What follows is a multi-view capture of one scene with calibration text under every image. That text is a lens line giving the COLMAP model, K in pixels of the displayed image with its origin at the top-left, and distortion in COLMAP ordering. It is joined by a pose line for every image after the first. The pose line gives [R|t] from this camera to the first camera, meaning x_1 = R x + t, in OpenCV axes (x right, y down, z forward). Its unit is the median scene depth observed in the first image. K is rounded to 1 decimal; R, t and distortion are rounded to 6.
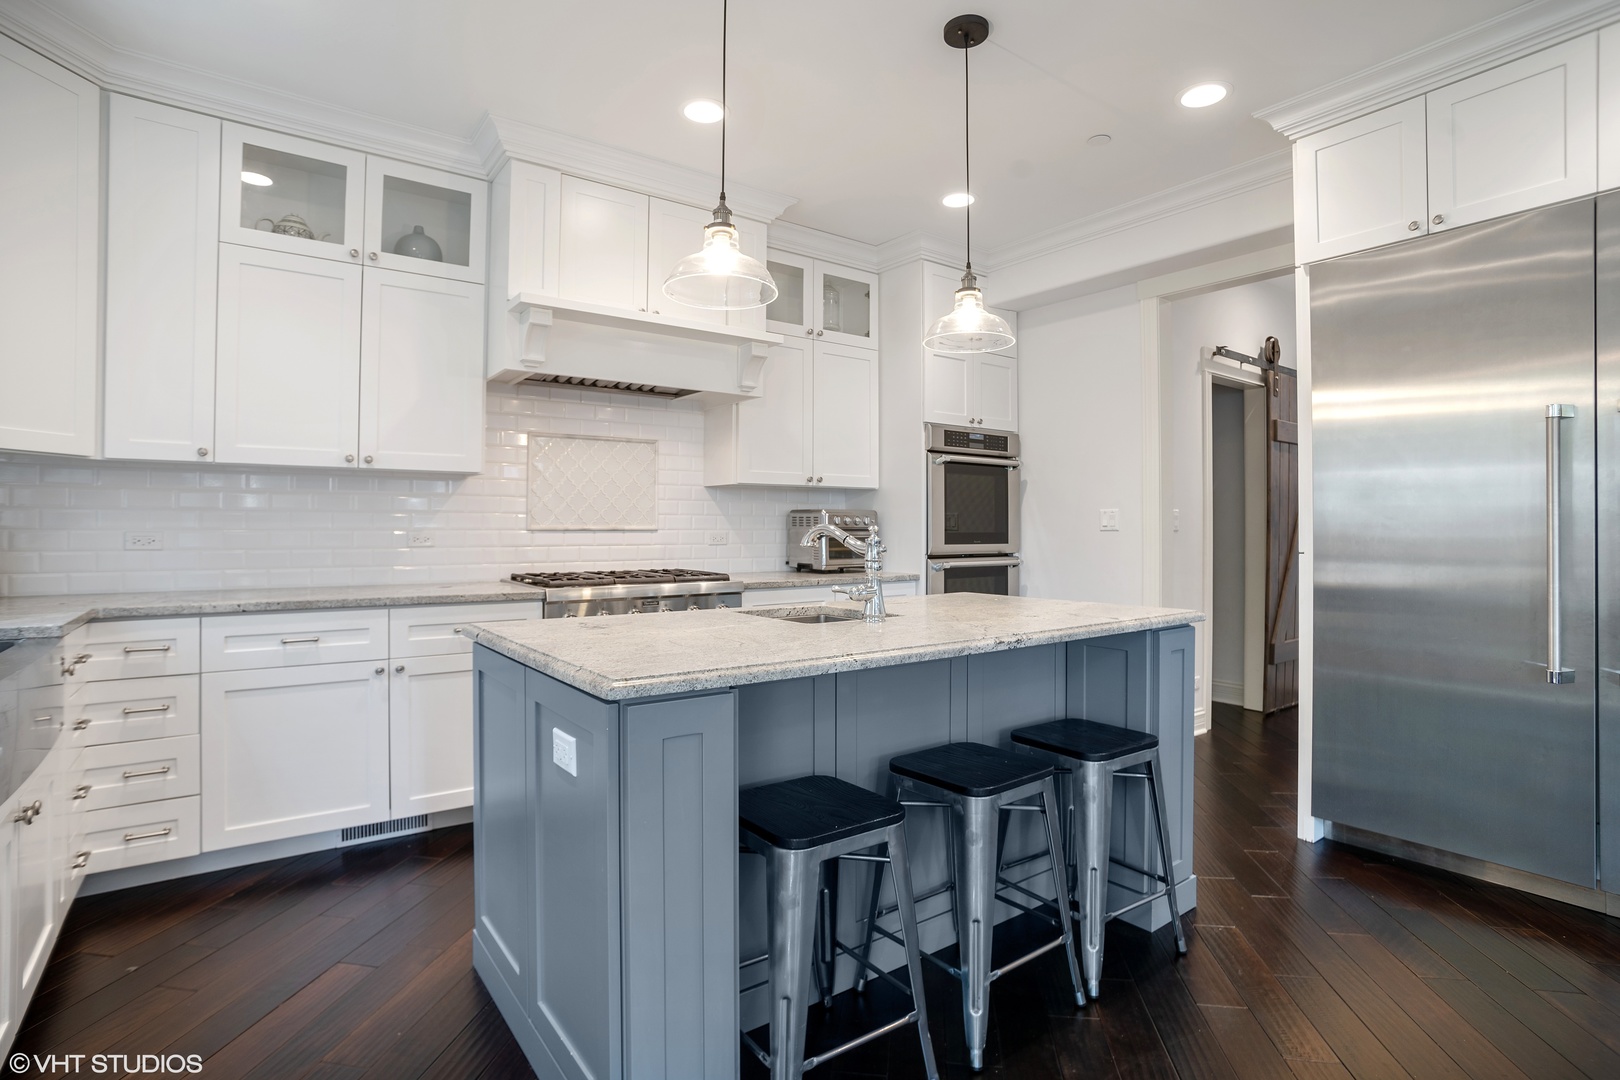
lens RADIAL K [[821.7, 0, 841.4], [0, 821.7, 516.4], [0, 0, 1]] dist [-0.022739, 0.007226]
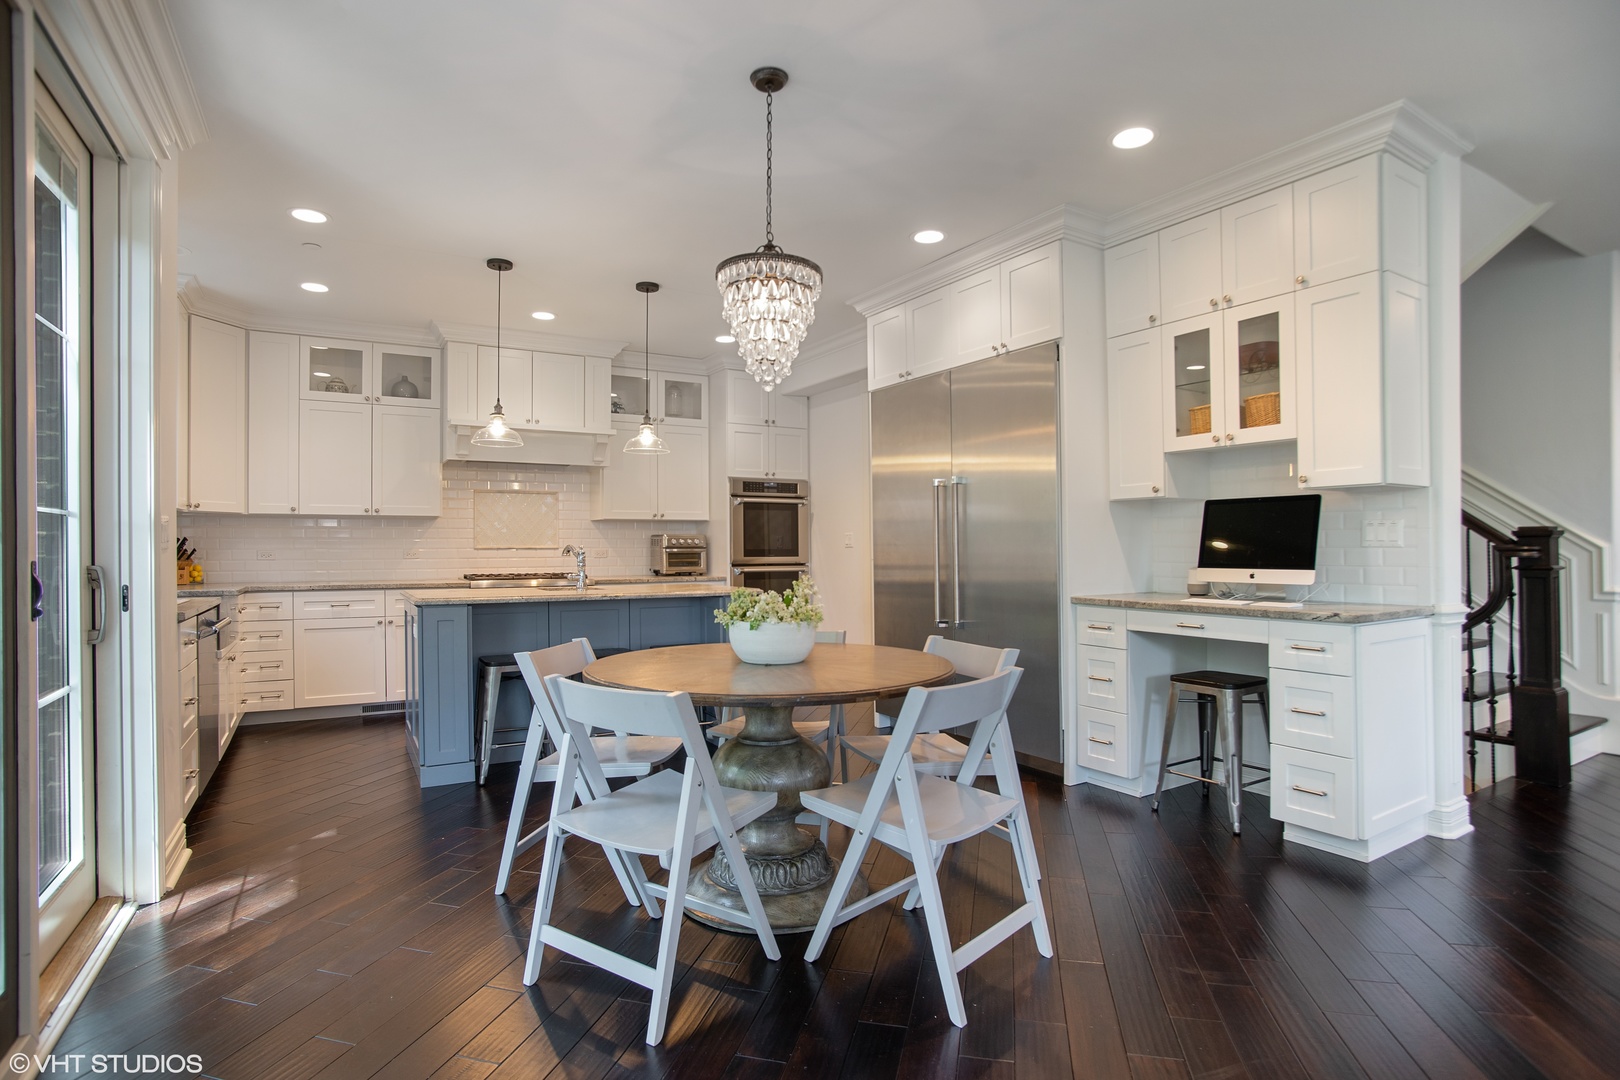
lens RADIAL K [[867.7, 0, 808.5], [0, 867.7, 548.7], [0, 0, 1]] dist [-0.000870, -0.001665]
pose [[0.989747, -0.005332, -0.142734, 0.614543], [0.007687, 0.999843, 0.015953, -0.007320], [0.142627, -0.016887, 0.989632, -0.740555]]
